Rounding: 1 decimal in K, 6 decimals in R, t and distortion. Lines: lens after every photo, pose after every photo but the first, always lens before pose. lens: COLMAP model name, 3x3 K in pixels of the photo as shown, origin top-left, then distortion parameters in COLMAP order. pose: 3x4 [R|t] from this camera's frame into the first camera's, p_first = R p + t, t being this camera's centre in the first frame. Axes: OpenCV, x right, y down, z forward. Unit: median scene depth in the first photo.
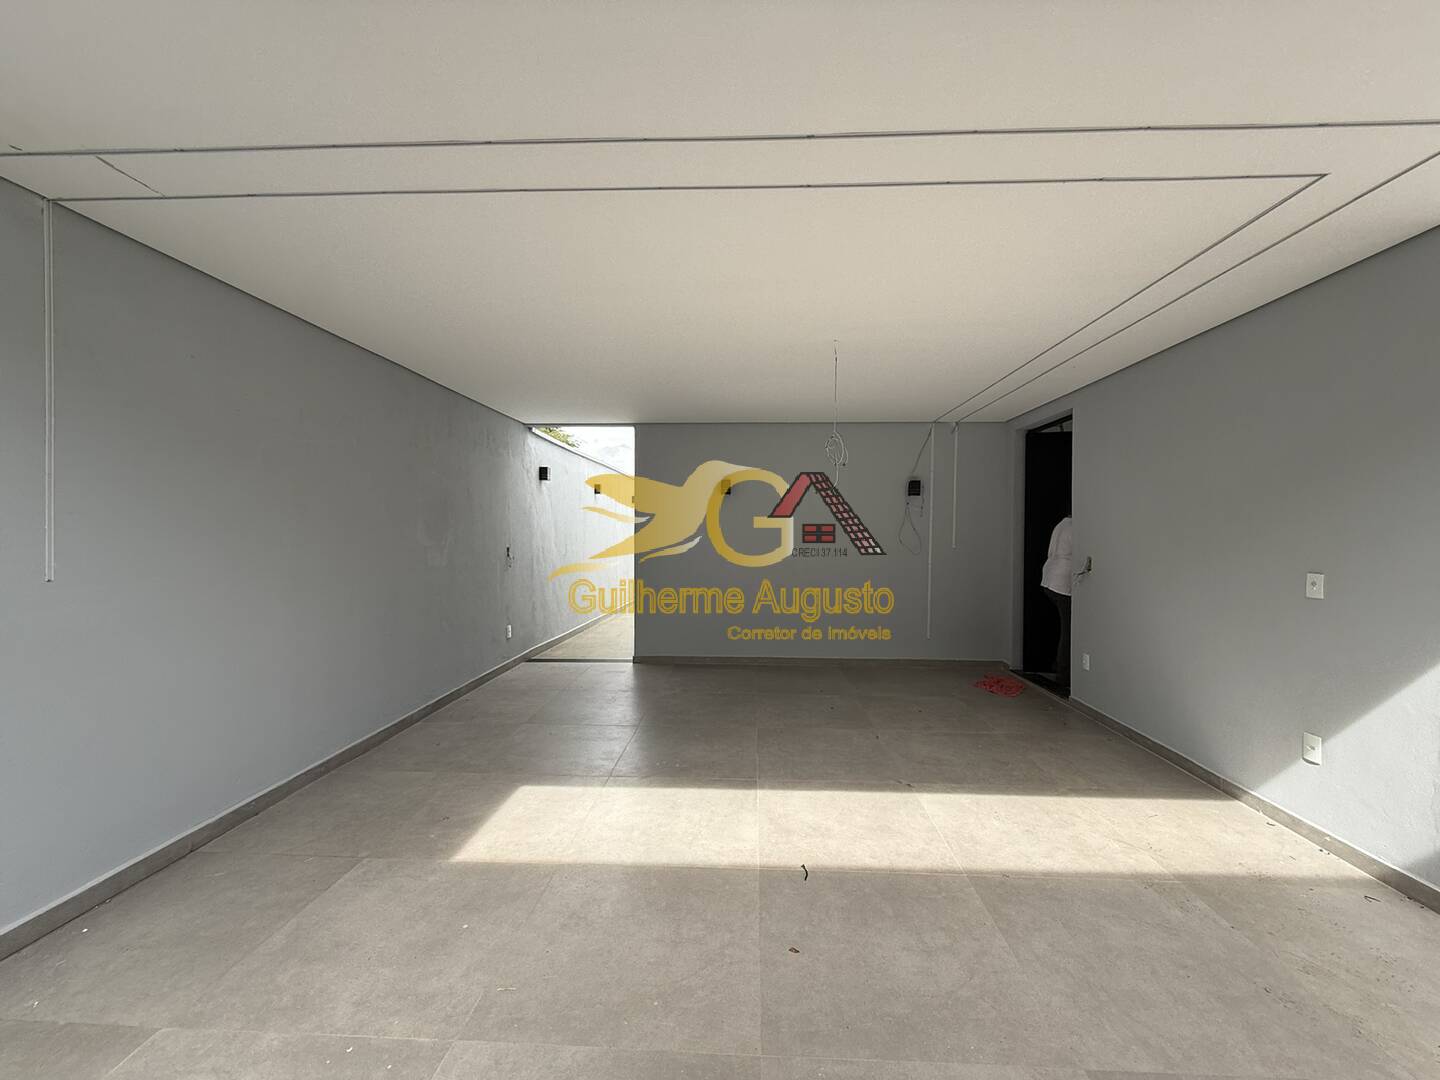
lens RADIAL K [[575.1, 0, 724.5], [0, 575.1, 537.8], [0, 0, 1]] dist [-0.000834, 0.000069]
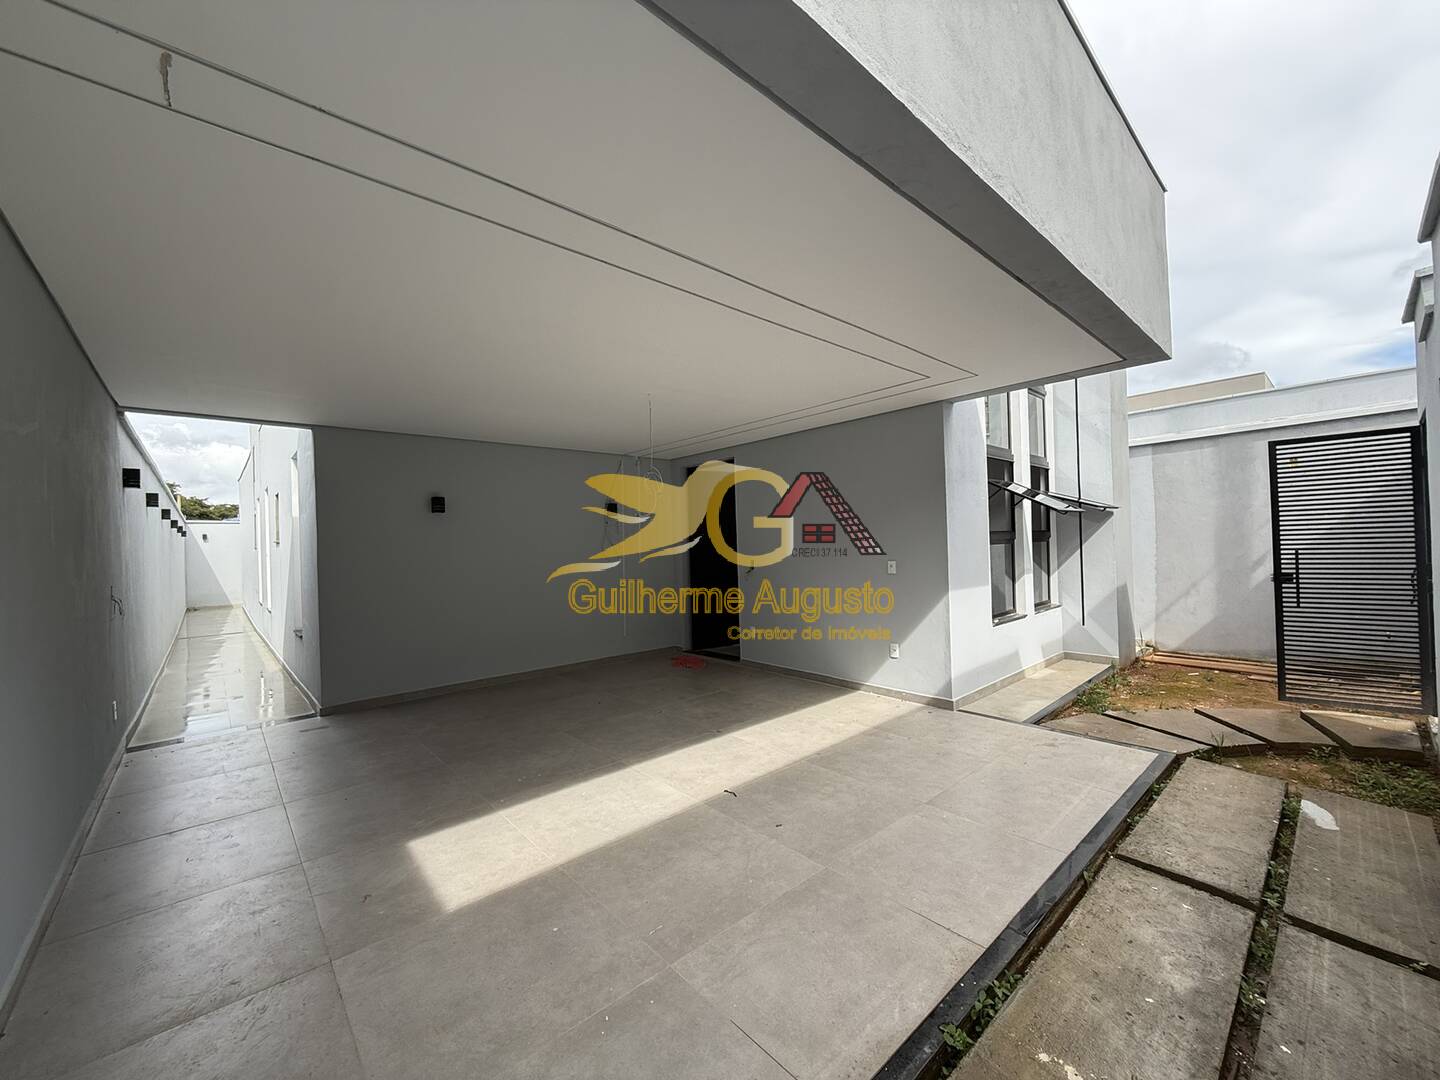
lens RADIAL K [[575.1, 0, 724.8], [0, 575.1, 541.7], [0, 0, 1]] dist [-0.000834, 0.000069]
pose [[0.709658, -0.022356, 0.704192, -0.727825], [0.036643, 0.999315, -0.005203, -0.013890], [-0.703593, 0.029496, 0.709991, 0.008491]]
